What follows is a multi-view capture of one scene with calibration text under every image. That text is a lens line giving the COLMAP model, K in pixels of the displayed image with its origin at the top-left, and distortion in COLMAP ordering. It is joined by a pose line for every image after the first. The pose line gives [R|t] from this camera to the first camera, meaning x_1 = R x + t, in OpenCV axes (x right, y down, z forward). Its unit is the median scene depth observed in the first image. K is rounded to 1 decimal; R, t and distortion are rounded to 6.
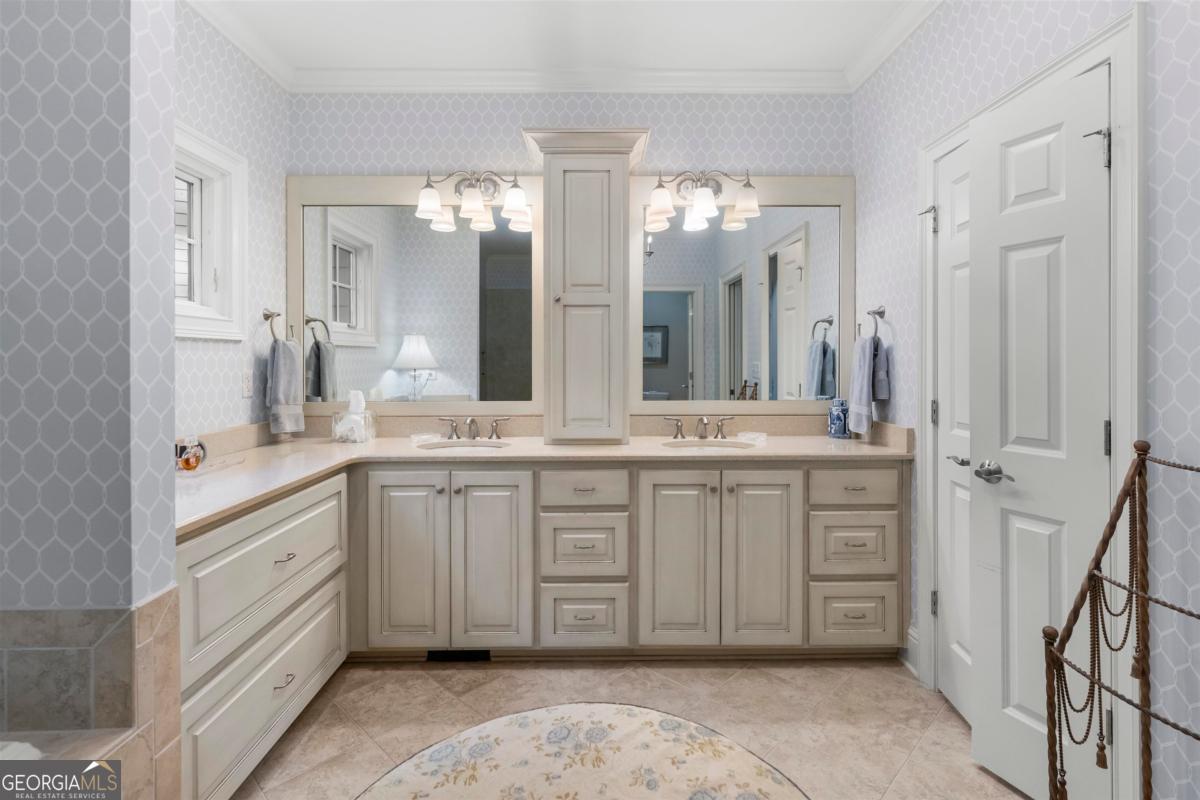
lens RADIAL K [[579.0, 0, 599.7], [0, 579.0, 363.9], [0, 0, 1]] dist [0.000743, 0.000083]
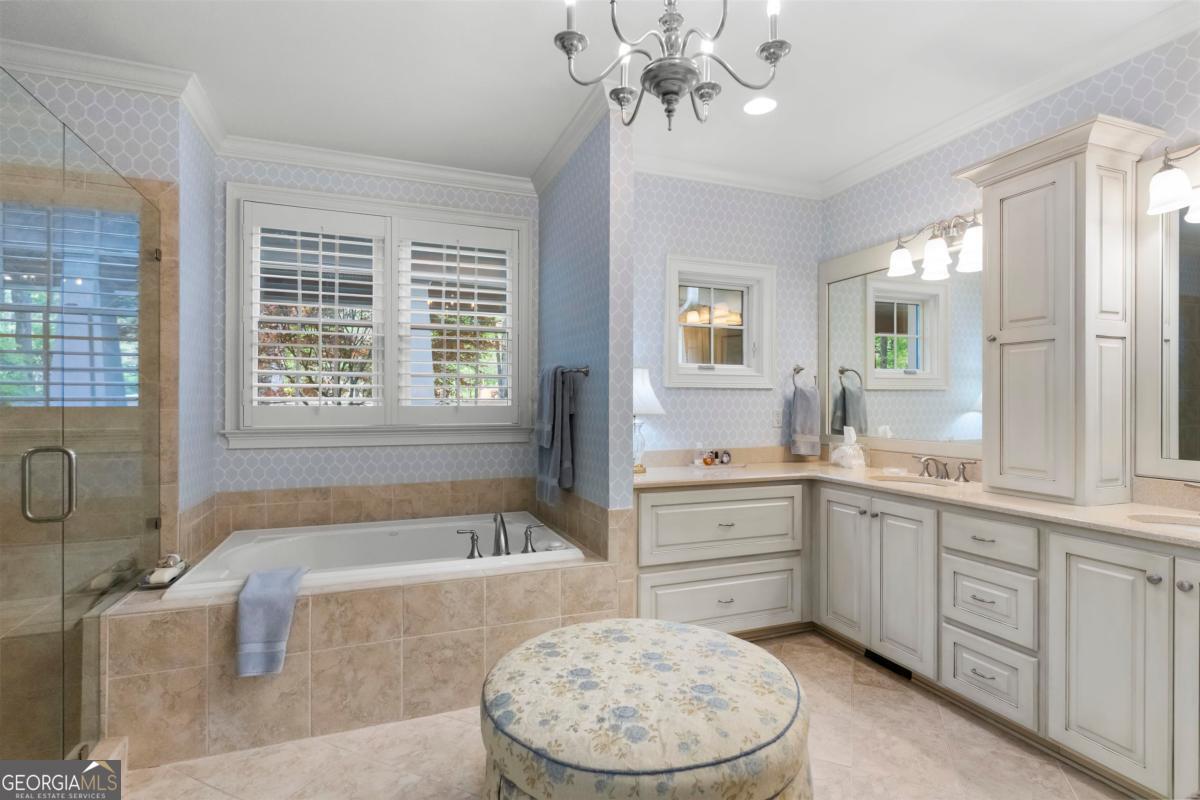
lens RADIAL K [[573.6, 0, 600.0], [0, 573.6, 400.0], [0, 0, 1]] dist [-0.000922, -0.000121]
pose [[0.345091, 0.000154, -0.938569, 0.634694], [-0.006978, 0.999973, -0.002402, -0.005009], [0.938543, 0.007378, 0.345082, 0.083801]]
